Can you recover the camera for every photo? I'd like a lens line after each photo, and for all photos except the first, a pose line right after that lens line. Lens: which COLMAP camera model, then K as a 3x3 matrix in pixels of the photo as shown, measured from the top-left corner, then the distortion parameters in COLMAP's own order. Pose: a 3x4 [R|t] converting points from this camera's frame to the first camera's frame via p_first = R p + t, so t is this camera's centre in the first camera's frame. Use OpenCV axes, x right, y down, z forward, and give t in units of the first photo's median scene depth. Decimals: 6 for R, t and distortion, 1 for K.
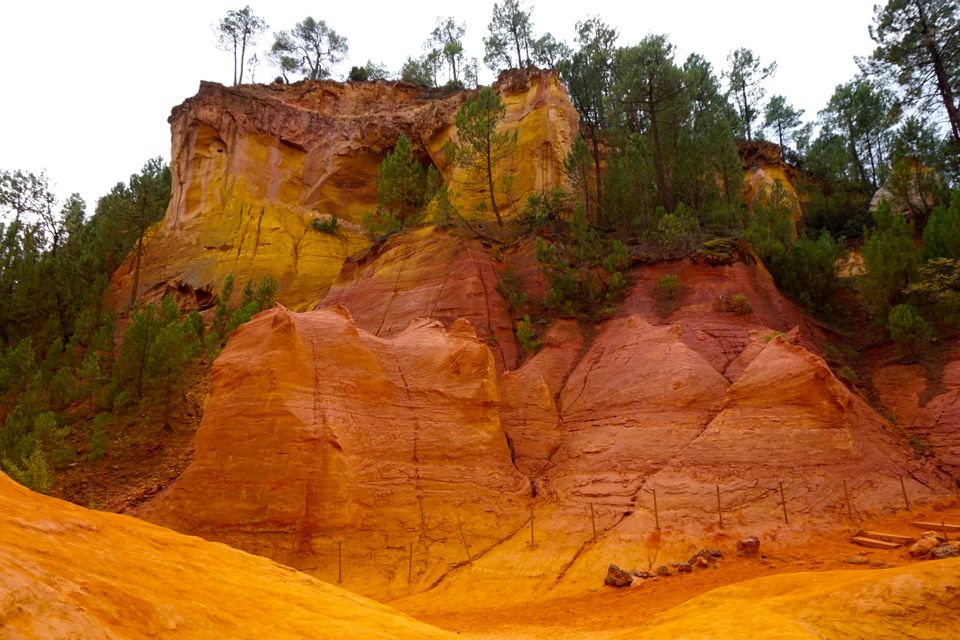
lens RADIAL K [[653.9, 0, 481.1], [0, 653.9, 318.9], [0, 0, 1]] dist [-0.036282, 0.035891]
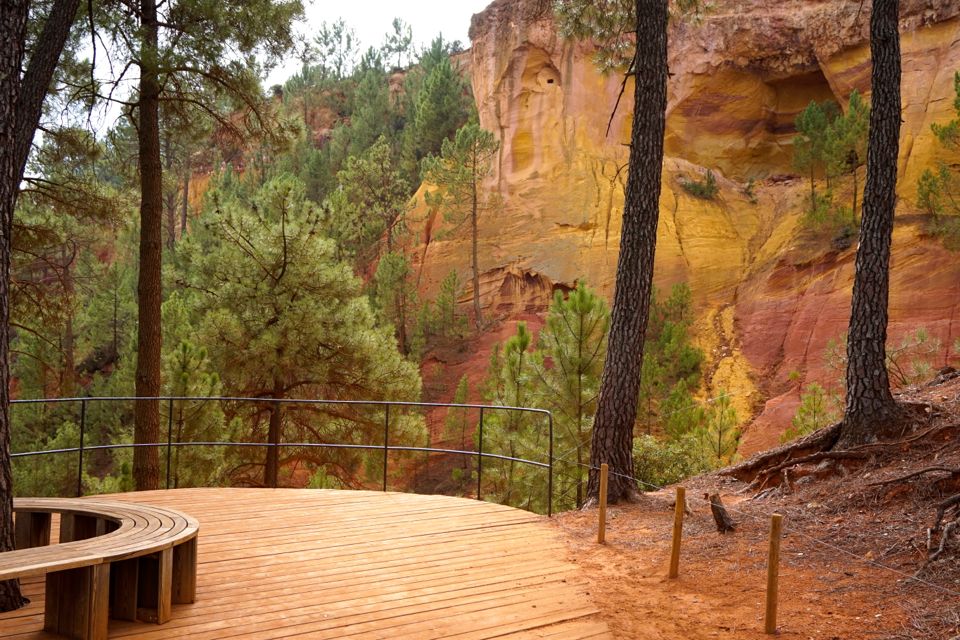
lens RADIAL K [[993.2, 0, 474.1], [0, 993.2, 323.9], [0, 0, 1]] dist [-0.011288, 0.000000]
pose [[0.995222, 0.012711, -0.096807, -0.378155], [0.006275, 0.981112, 0.193339, -0.207710], [0.097436, -0.193022, 0.976345, -0.175591]]
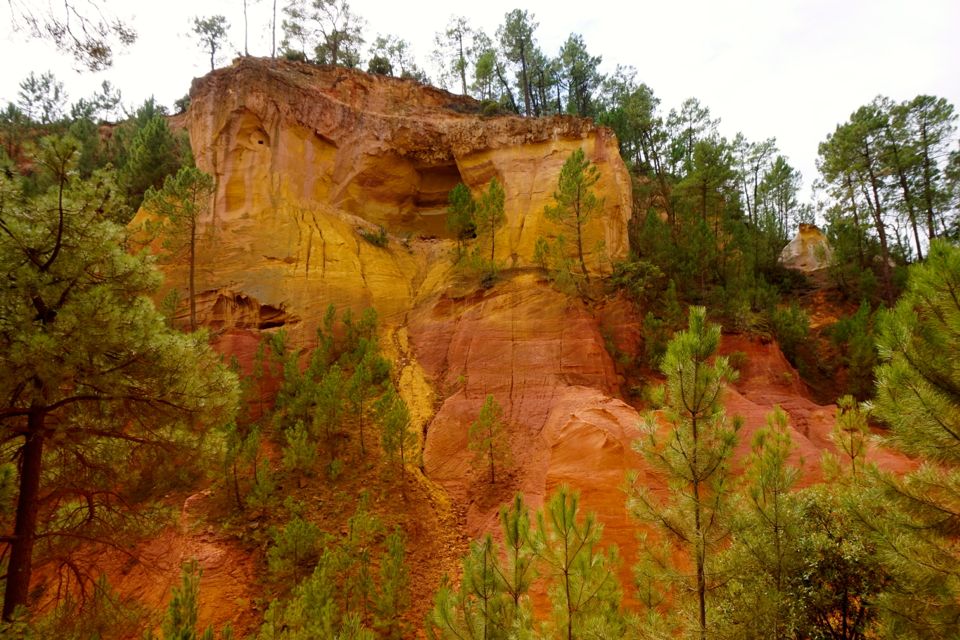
lens RADIAL K [[653.9, 0, 477.5], [0, 653.9, 317.5], [0, 0, 1]] dist [-0.036282, 0.035891]
pose [[0.924159, 0.043734, 0.379495, -0.460503], [-0.100267, 0.986365, 0.130504, -0.165836], [-0.368613, -0.158657, 0.915943, 0.001172]]
